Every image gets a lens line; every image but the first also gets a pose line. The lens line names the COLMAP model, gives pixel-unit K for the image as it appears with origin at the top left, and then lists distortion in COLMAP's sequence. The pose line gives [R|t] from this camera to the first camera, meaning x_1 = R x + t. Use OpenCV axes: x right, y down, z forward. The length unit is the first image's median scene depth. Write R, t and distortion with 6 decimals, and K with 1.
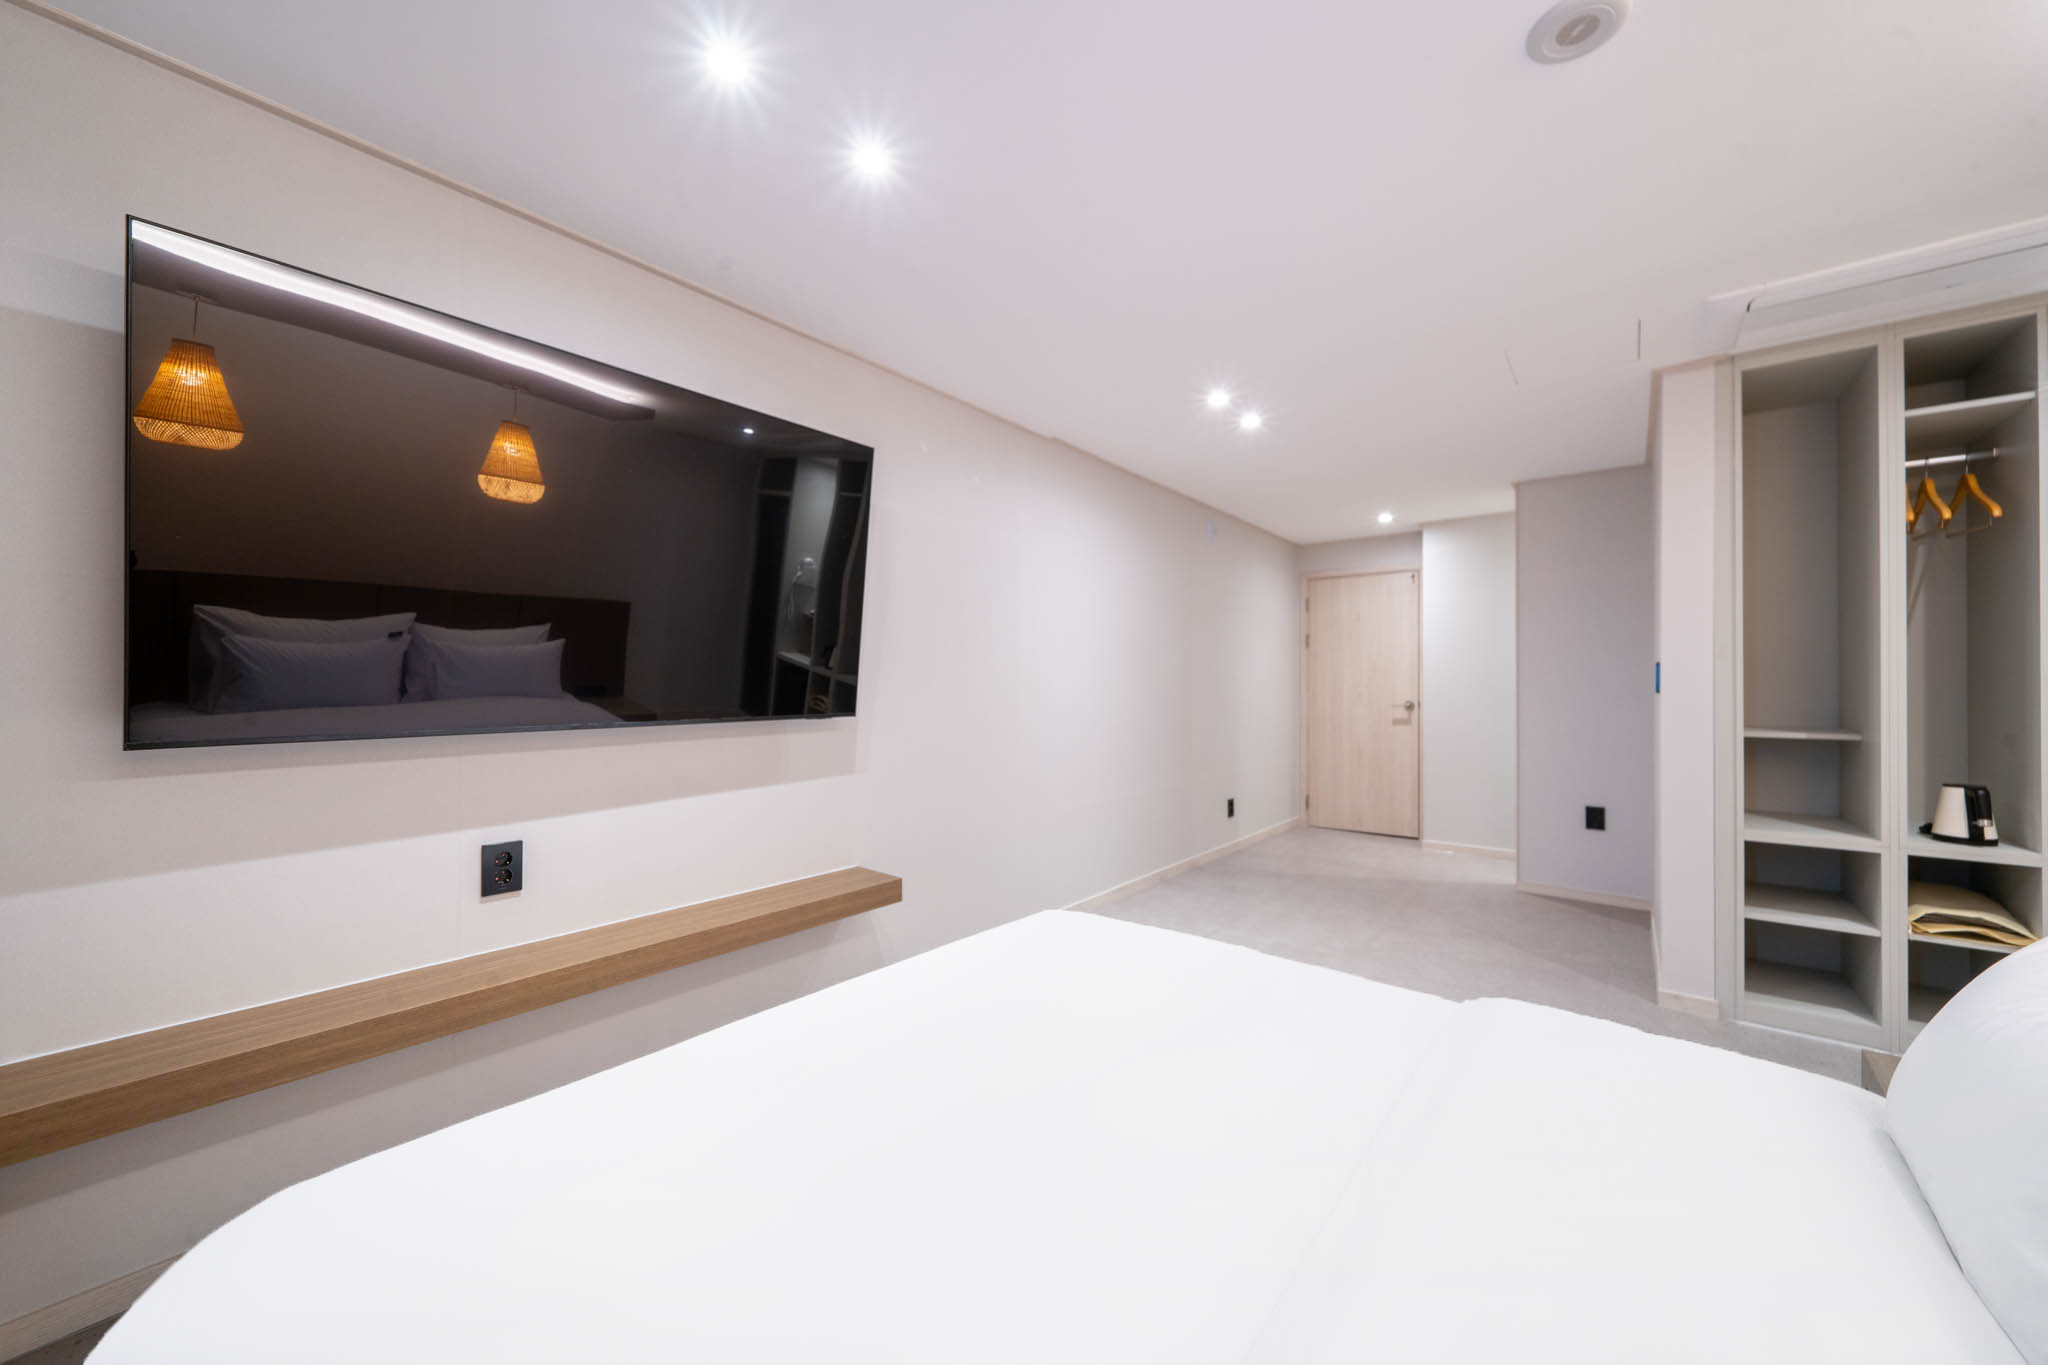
lens RADIAL K [[714.2, 0, 1017.5], [0, 714.2, 682.0], [0, 0, 1]] dist [-0.002264, -0.000137]
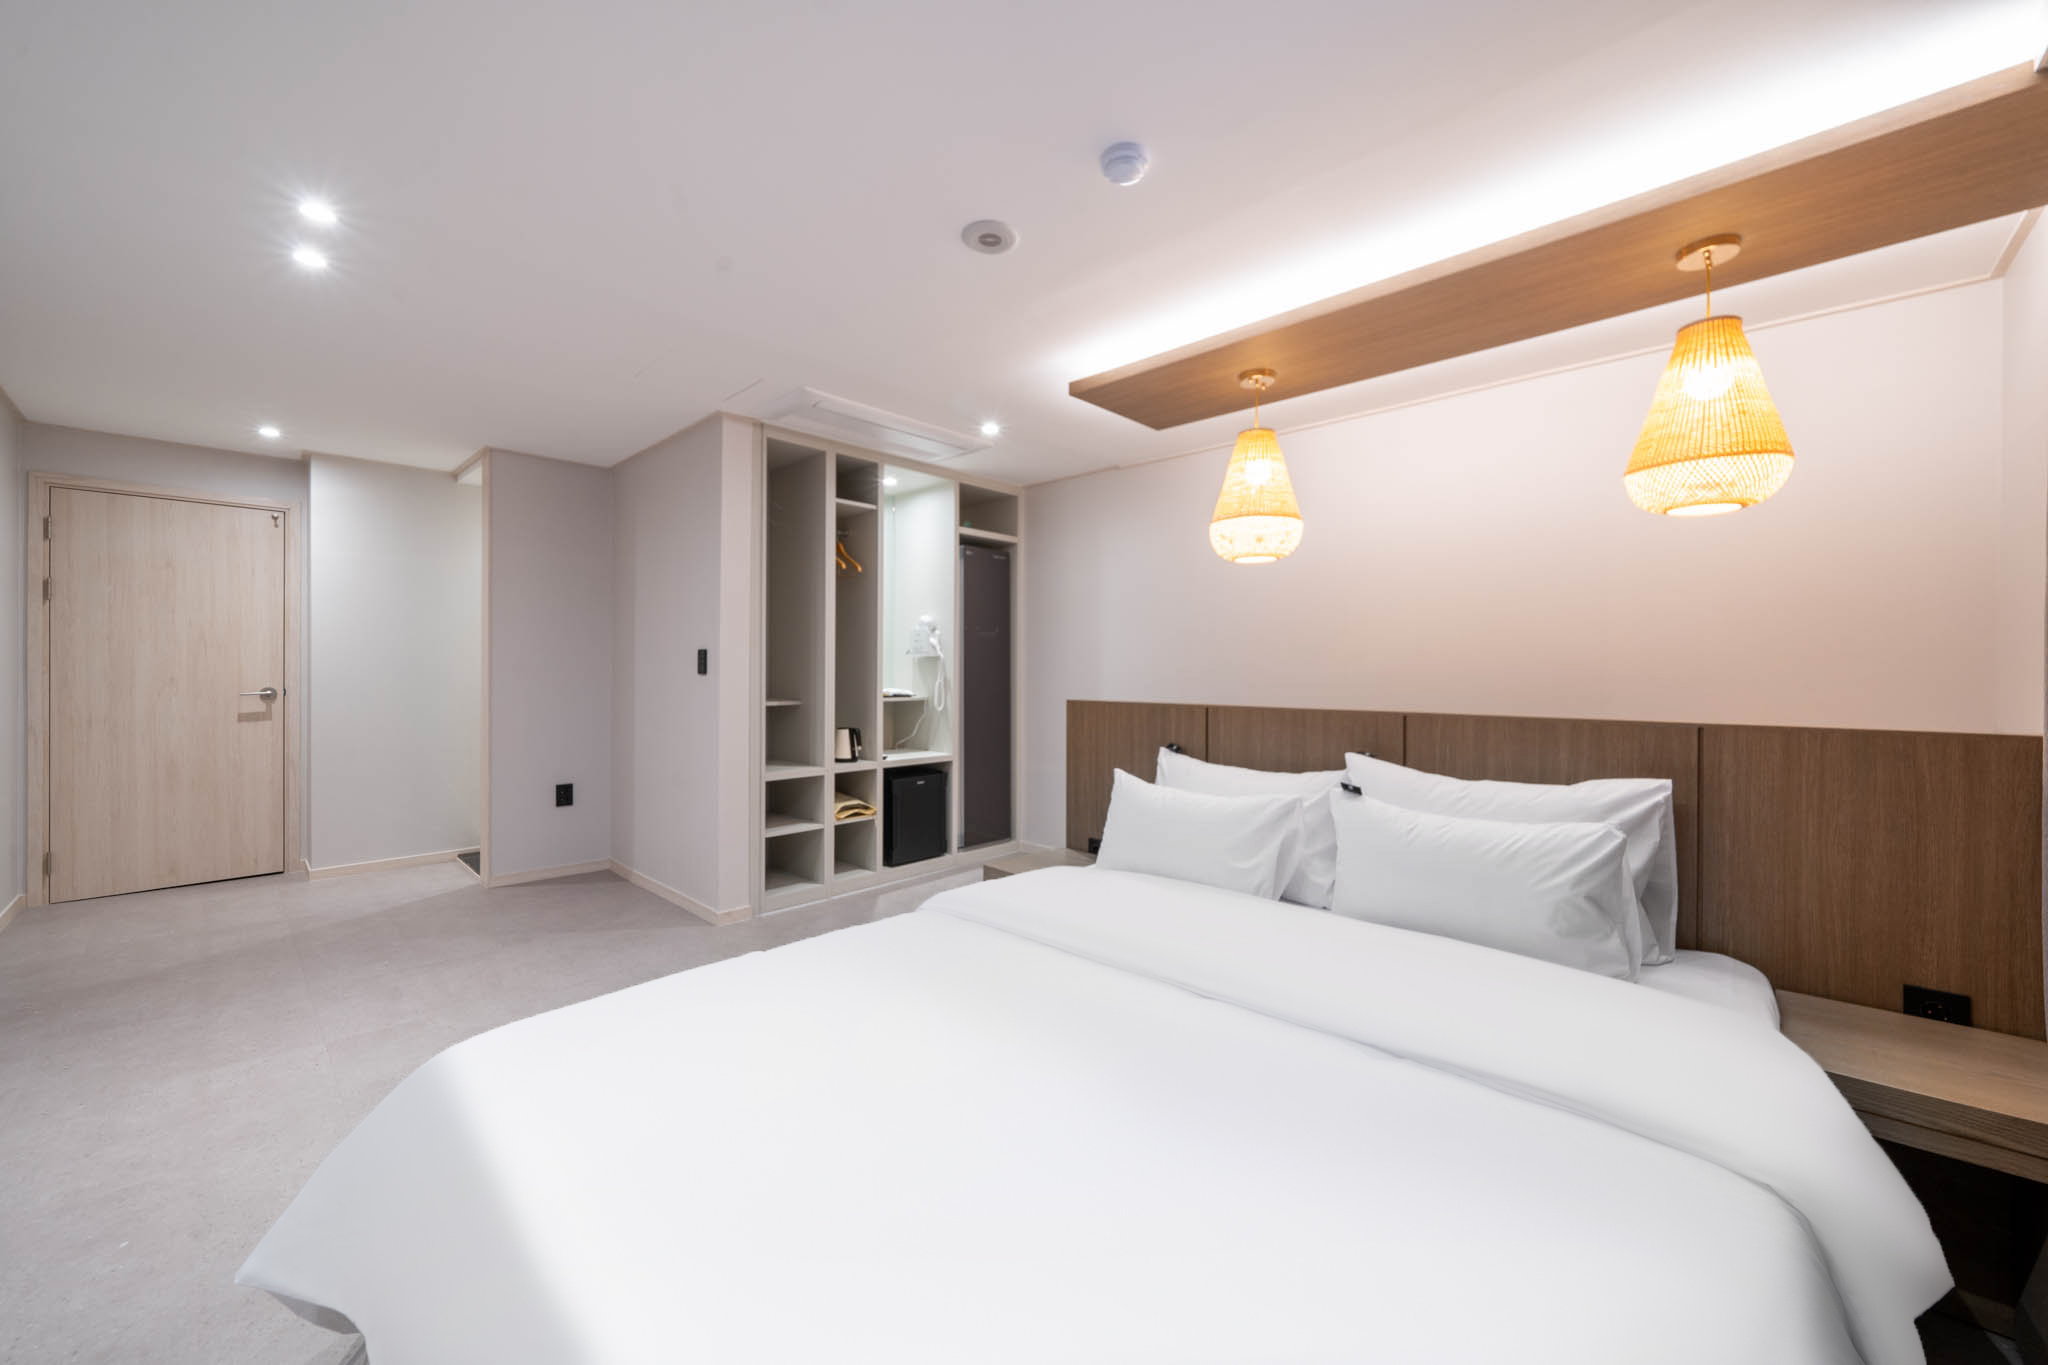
lens RADIAL K [[791.7, 0, 1019.2], [0, 791.7, 676.3], [0, 0, 1]] dist [0.002189, 0.000423]
pose [[0.085799, -0.010388, 0.996258, -0.437299], [-0.007833, 0.999908, 0.011101, -0.000824], [-0.996282, -0.008757, 0.085710, 0.371215]]
